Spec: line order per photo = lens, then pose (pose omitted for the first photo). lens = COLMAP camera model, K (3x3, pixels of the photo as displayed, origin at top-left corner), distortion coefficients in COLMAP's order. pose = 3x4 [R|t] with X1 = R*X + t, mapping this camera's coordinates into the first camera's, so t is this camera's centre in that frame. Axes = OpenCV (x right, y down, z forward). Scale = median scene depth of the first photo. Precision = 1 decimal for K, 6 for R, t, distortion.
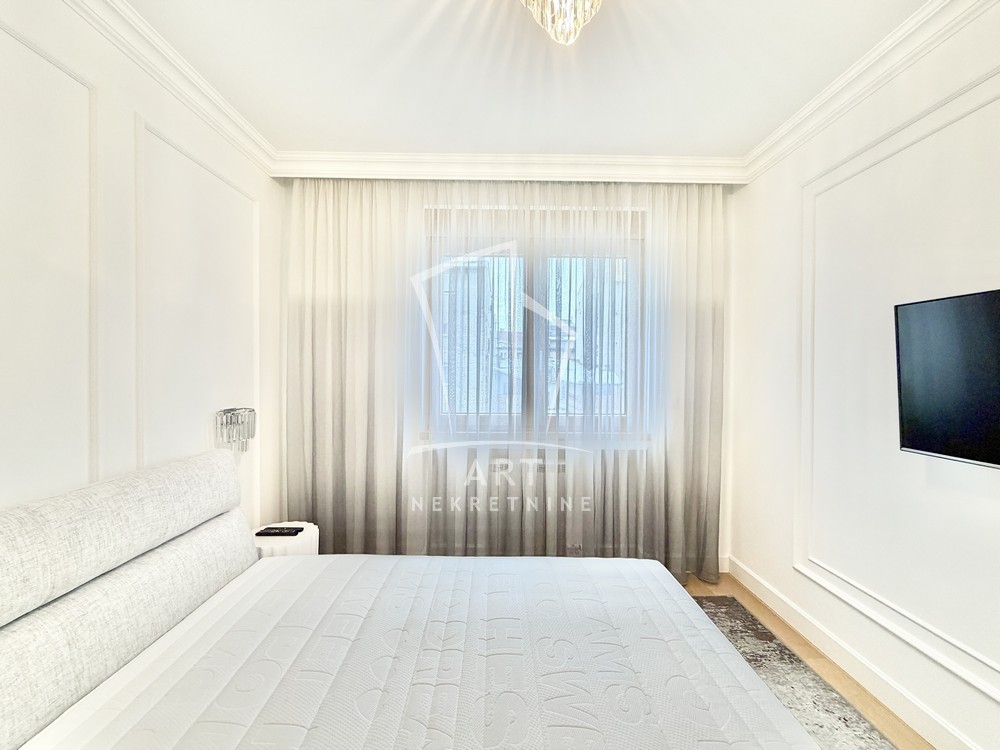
lens RADIAL K [[398.4, 0, 496.9], [0, 398.4, 376.1], [0, 0, 1]] dist [-0.001392, 0.000149]
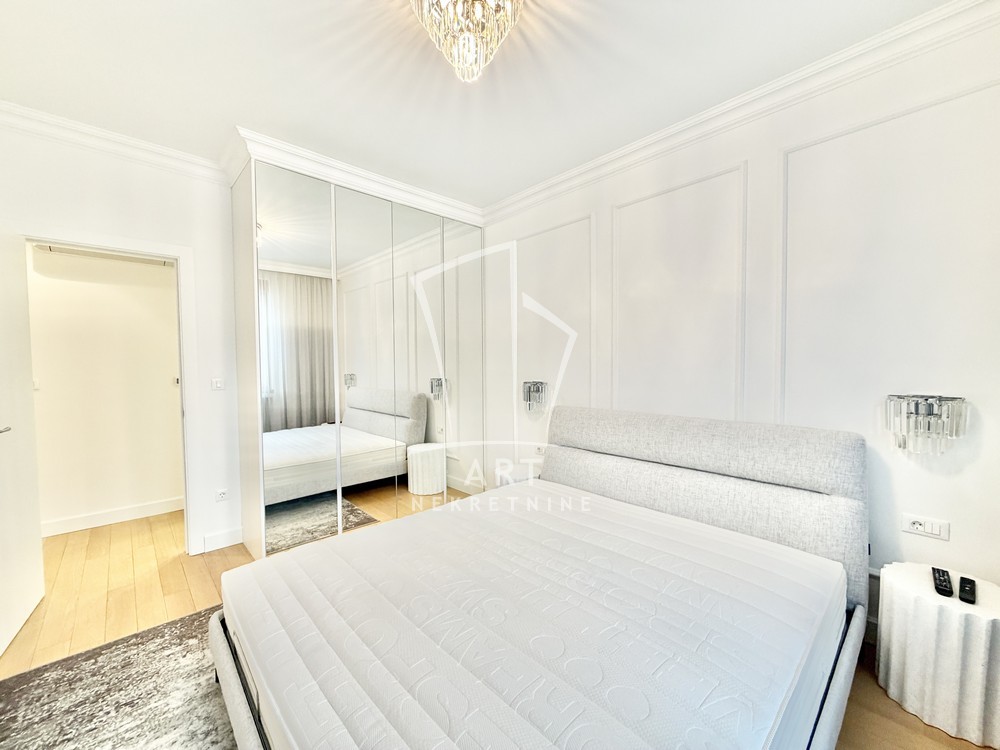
lens RADIAL K [[403.3, 0, 497.1], [0, 403.3, 385.8], [0, 0, 1]] dist [-0.000652, 0.000003]
pose [[-0.730533, 0.030241, -0.682208, 0.448909], [-0.011831, 0.998309, 0.056922, 0.025614], [0.682775, 0.049655, -0.728939, 0.916011]]
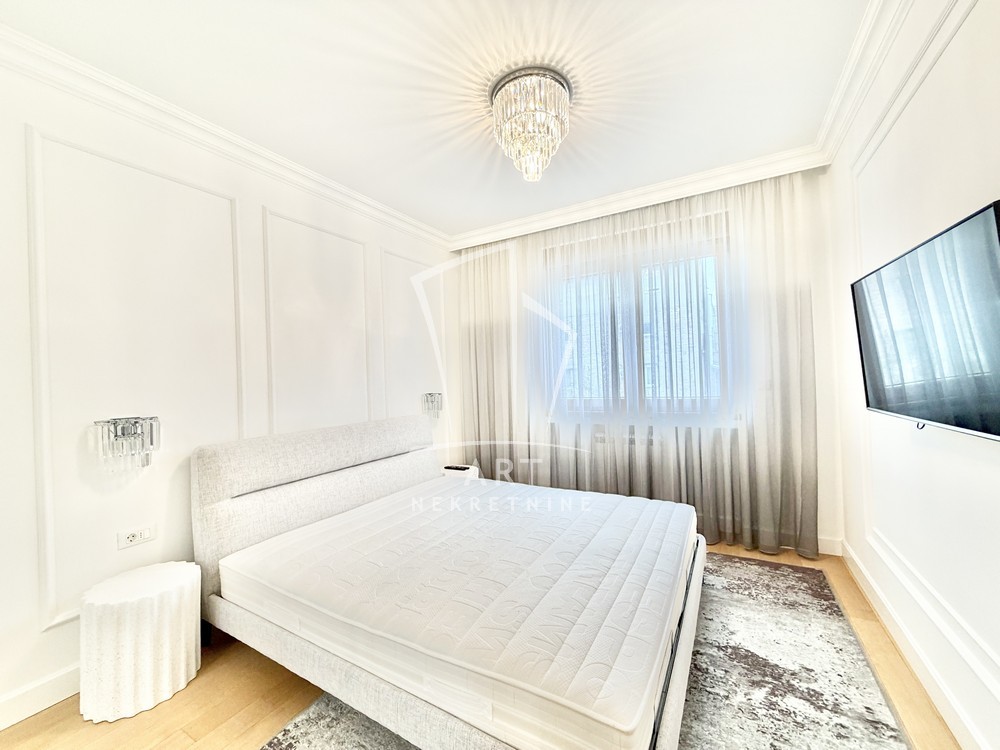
lens RADIAL K [[398.4, 0, 496.9], [0, 398.4, 376.1], [0, 0, 1]] dist [-0.001392, 0.000149]
pose [[0.862321, -0.038395, -0.504905, 0.422941], [0.033501, 0.999262, -0.018770, 0.046743], [0.505253, -0.000729, 0.862971, -0.320901]]
